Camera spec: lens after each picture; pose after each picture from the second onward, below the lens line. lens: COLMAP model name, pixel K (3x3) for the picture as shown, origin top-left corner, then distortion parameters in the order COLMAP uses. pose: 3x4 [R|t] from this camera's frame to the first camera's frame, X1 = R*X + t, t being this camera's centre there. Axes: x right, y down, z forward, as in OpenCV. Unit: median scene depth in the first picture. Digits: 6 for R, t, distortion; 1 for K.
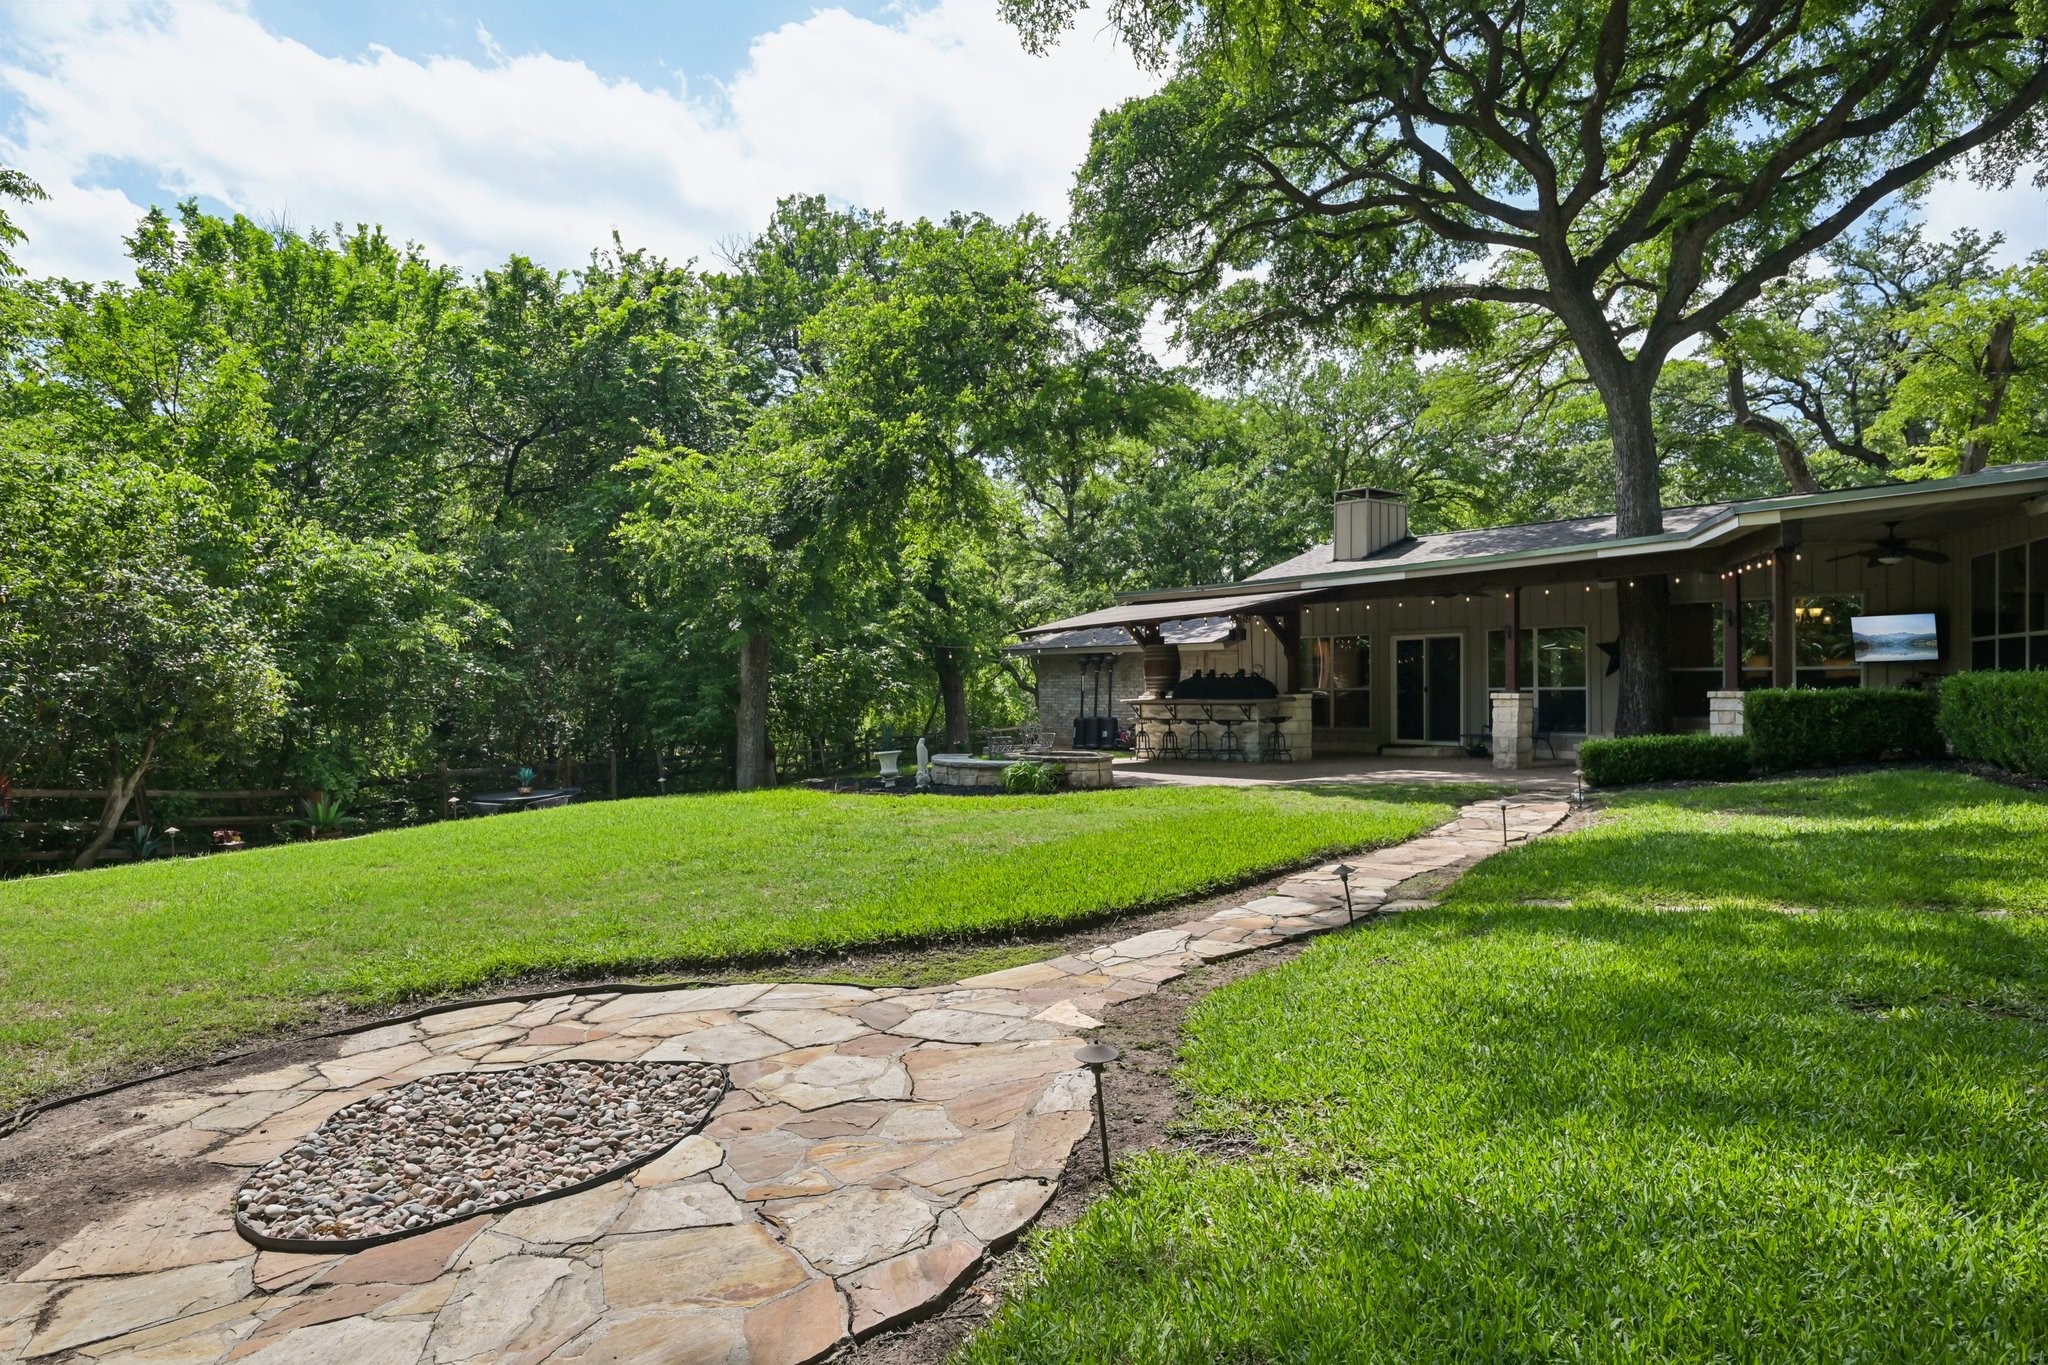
lens RADIAL K [[1285.6, 0, 1019.6], [0, 1285.6, 667.7], [0, 0, 1]] dist [-0.008452, 0.000706]
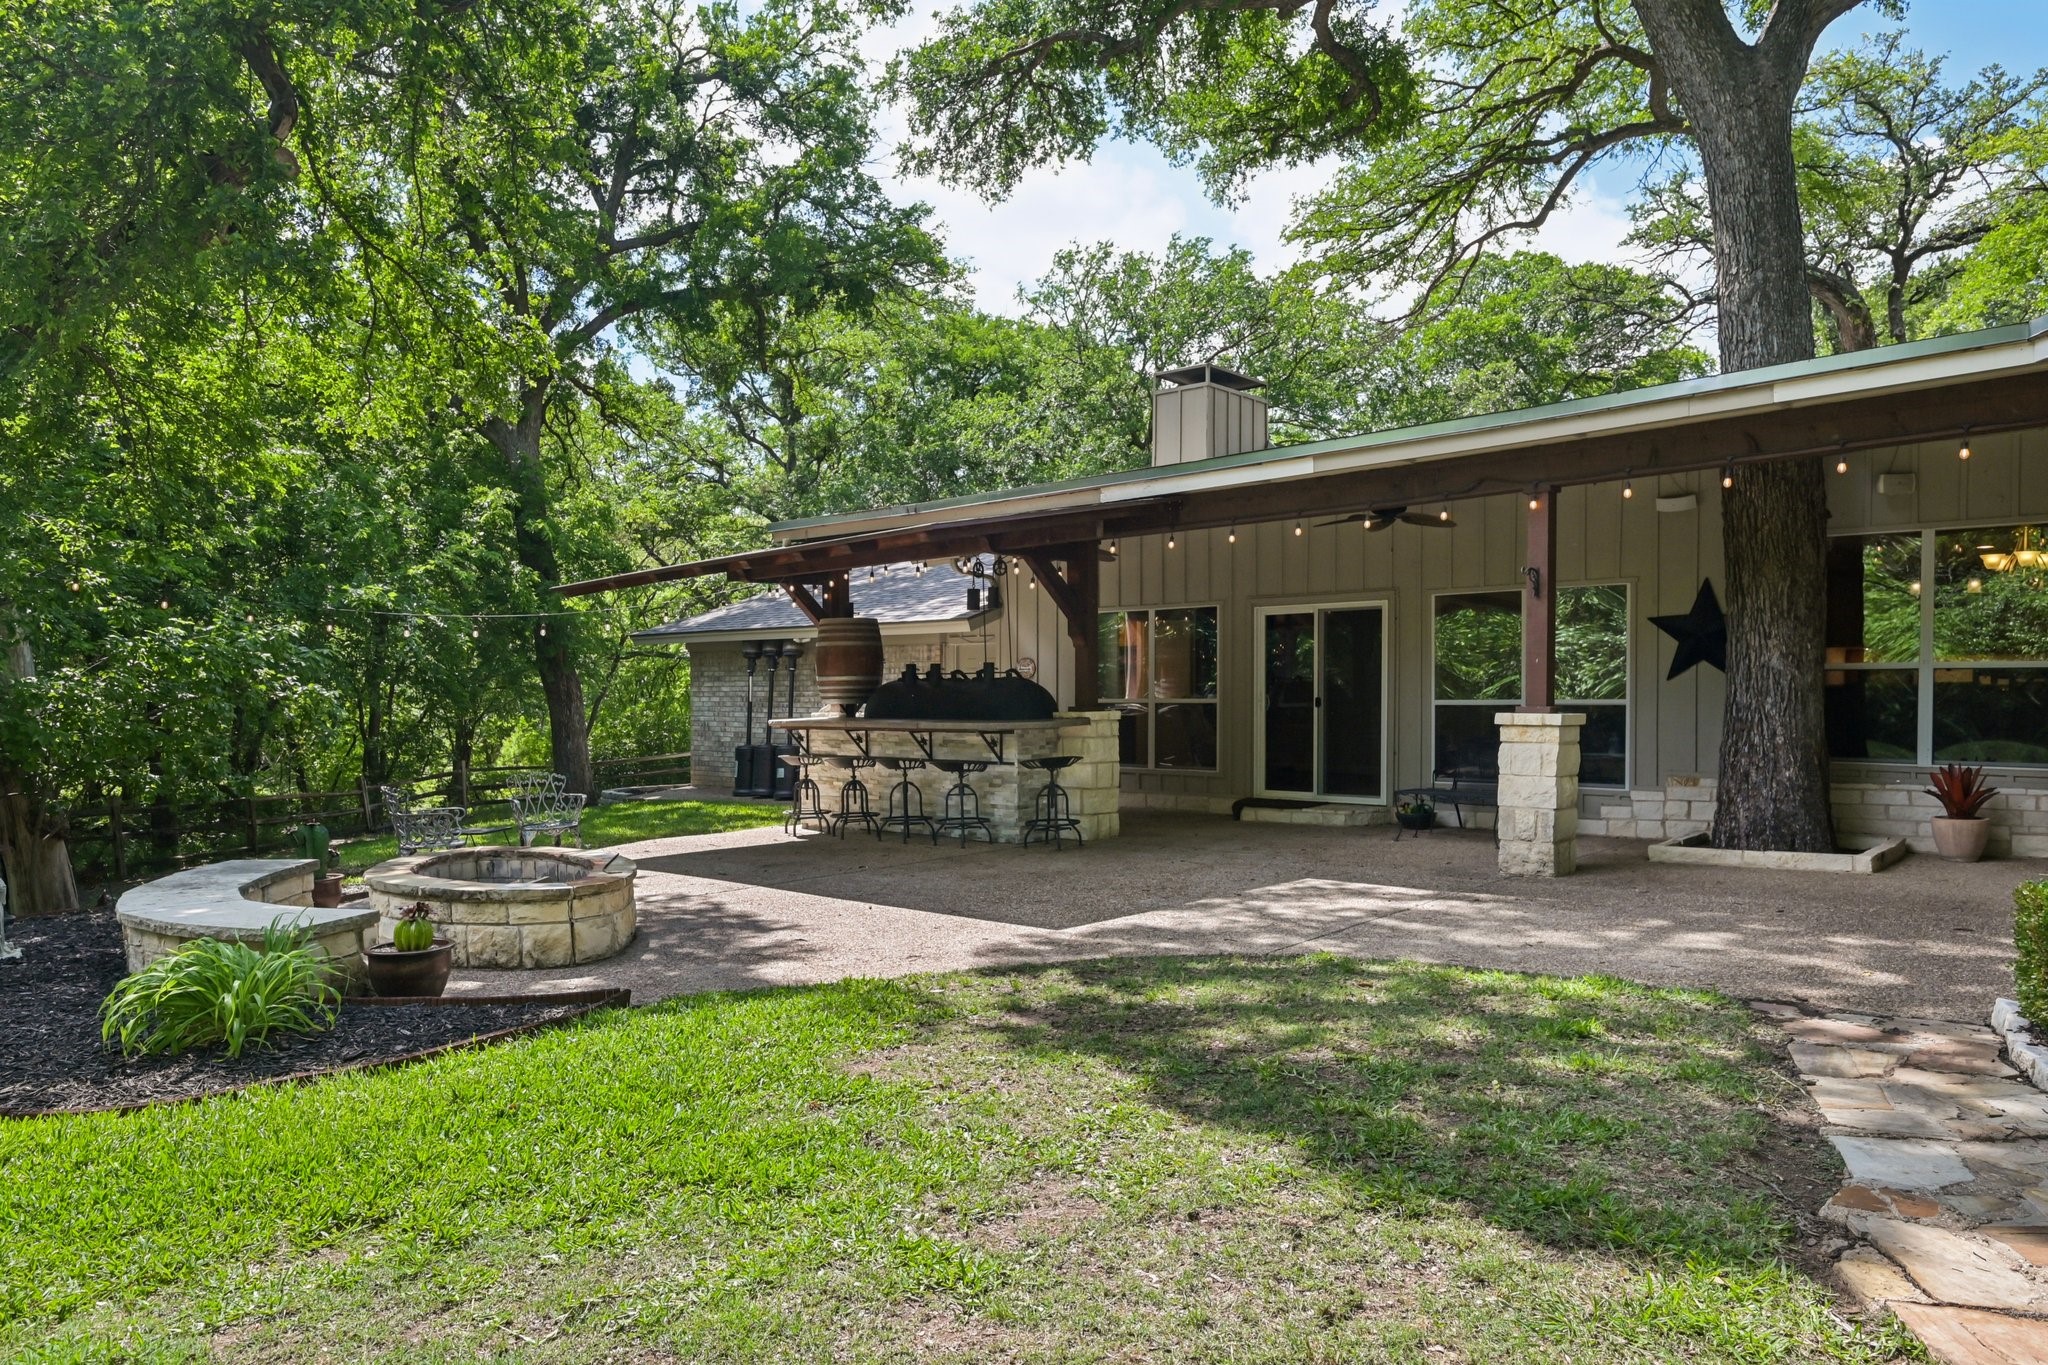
lens RADIAL K [[1285.6, 0, 1033.0], [0, 1285.6, 696.0], [0, 0, 1]] dist [-0.008452, 0.000706]
pose [[0.986238, 0.001791, 0.165321, 0.098958], [-0.004856, 0.999824, 0.018134, 0.004636], [-0.165259, -0.018688, 0.986073, 0.456366]]
